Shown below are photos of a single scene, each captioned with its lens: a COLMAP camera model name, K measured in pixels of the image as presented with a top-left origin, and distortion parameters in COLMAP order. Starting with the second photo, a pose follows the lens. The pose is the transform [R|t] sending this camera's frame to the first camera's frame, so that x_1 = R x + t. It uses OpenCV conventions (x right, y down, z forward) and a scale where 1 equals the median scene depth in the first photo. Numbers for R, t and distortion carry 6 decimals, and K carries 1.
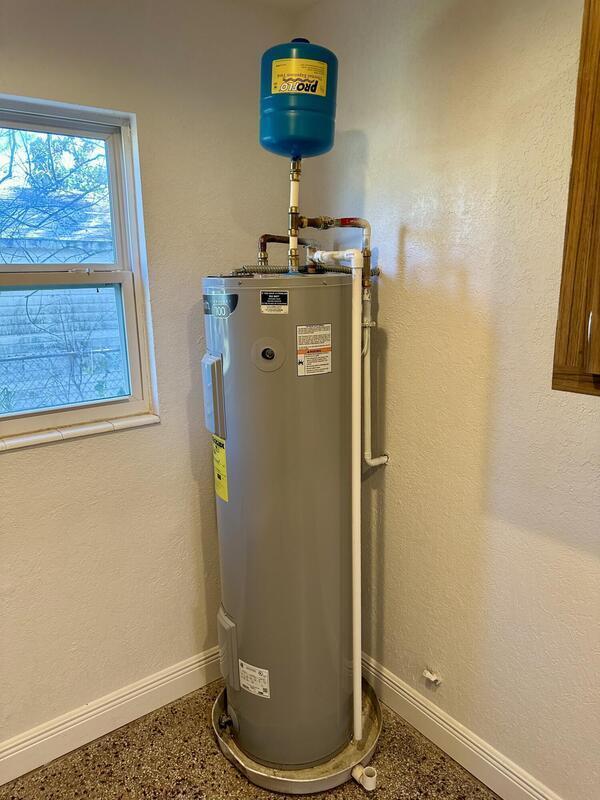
lens RADIAL K [[563.0, 0, 299.2], [0, 563.0, 398.0], [0, 0, 1]] dist [0.037782, -0.039765]
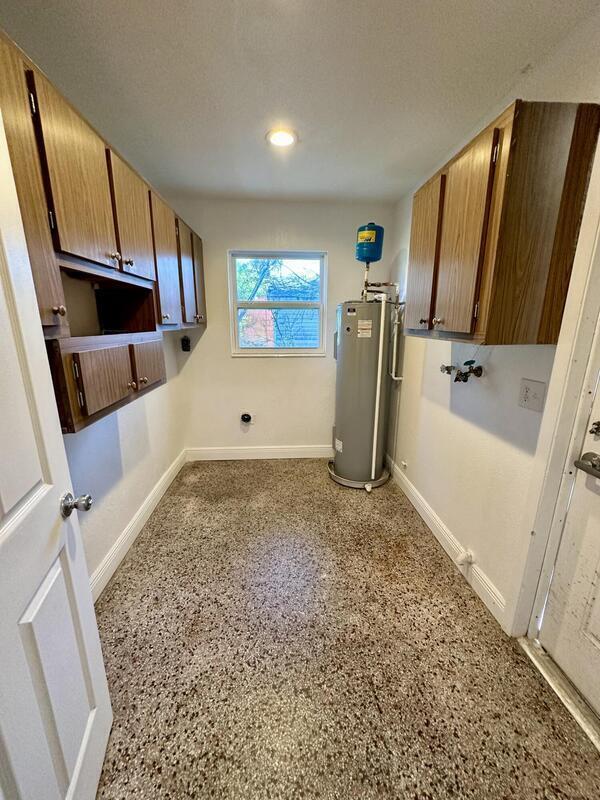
lens RADIAL K [[321.5, 0, 301.1], [0, 321.5, 399.9], [0, 0, 1]] dist [-0.001889, 0.000470]
pose [[0.840473, 0.152521, -0.519945, 0.671937], [-0.137970, 0.988178, 0.066850, 0.212801], [0.523994, 0.015551, 0.851580, -0.583773]]
